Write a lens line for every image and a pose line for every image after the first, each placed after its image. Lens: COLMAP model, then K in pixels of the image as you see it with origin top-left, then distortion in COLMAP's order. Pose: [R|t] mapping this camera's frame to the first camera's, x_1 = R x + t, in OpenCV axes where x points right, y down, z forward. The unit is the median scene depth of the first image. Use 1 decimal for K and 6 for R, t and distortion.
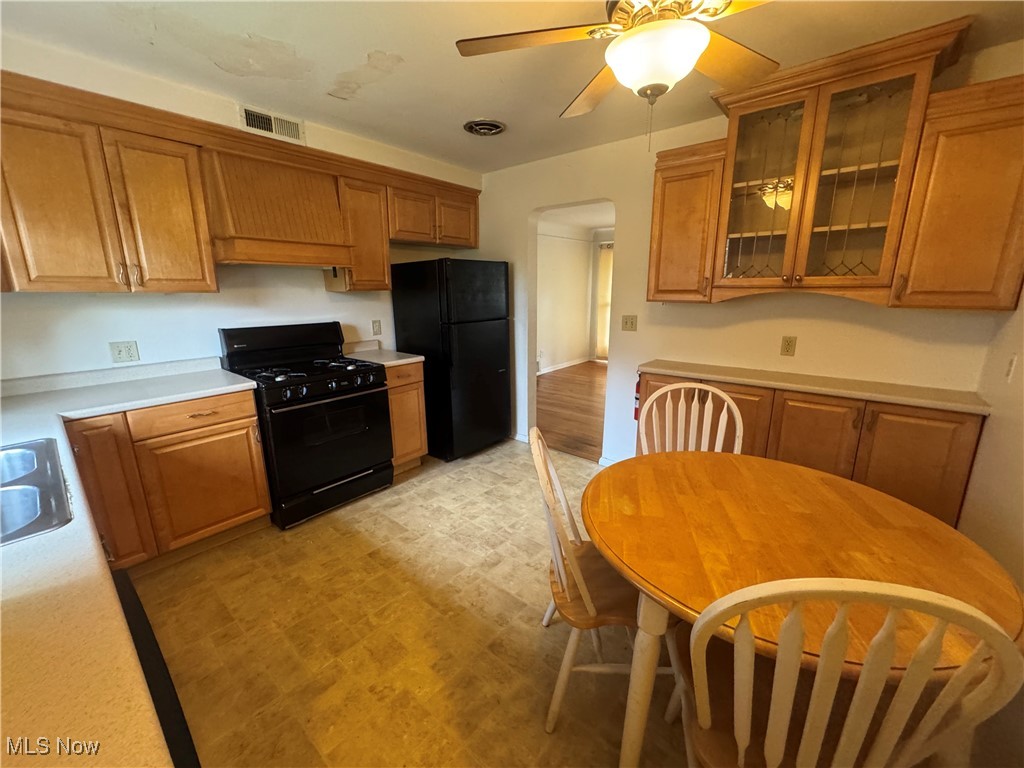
lens RADIAL K [[409.9, 0, 513.3], [0, 409.9, 381.5], [0, 0, 1]] dist [-0.002018, -0.000219]
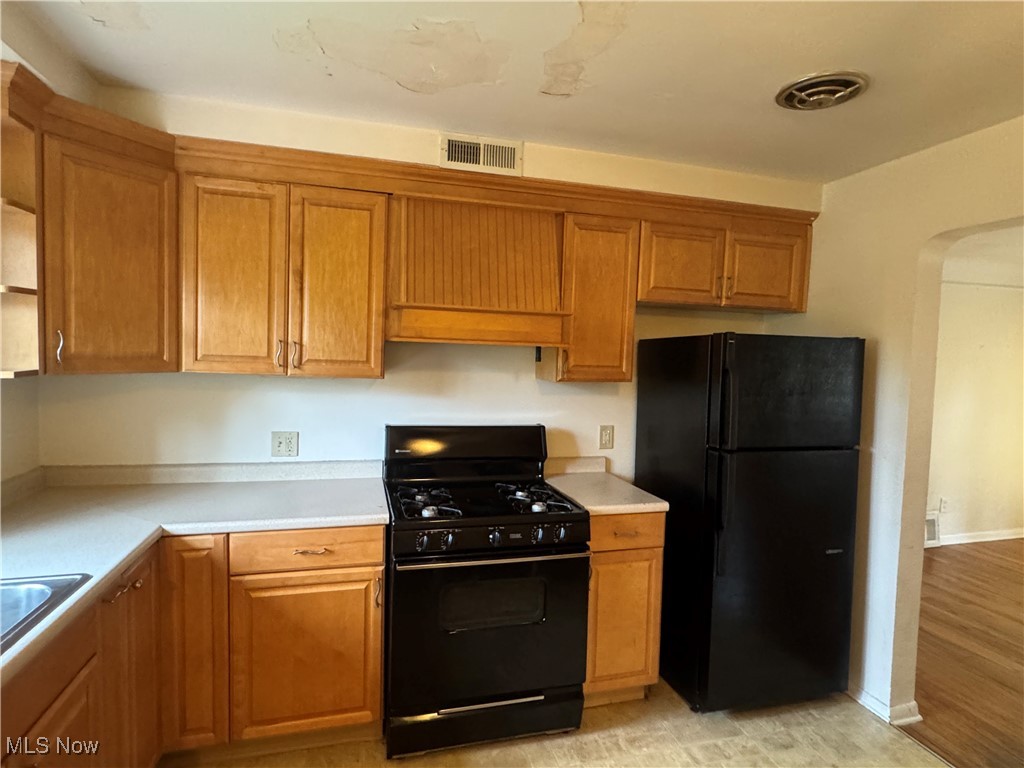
lens RADIAL K [[556.2, 0, 507.9], [0, 556.2, 380.2], [0, 0, 1]] dist [-0.001622, 0.000784]
pose [[0.819172, 0.058859, -0.570520, 0.027055], [-0.161741, 0.978055, -0.131330, -0.103751], [0.550271, 0.199858, 0.810715, 0.273908]]
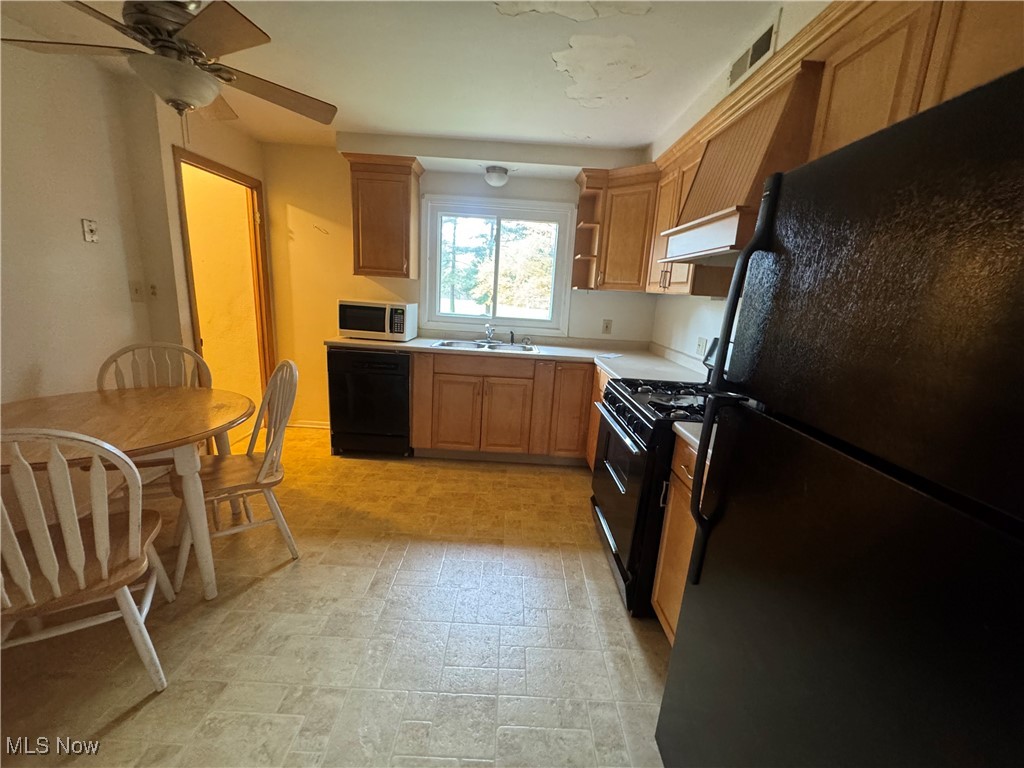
lens RADIAL K [[409.9, 0, 513.3], [0, 409.9, 381.5], [0, 0, 1]] dist [-0.002018, -0.000219]
pose [[-0.762258, 0.100224, -0.639467, 0.196835], [-0.196807, 0.905278, 0.376482, -0.270133], [0.616628, 0.412828, -0.670330, 1.274664]]
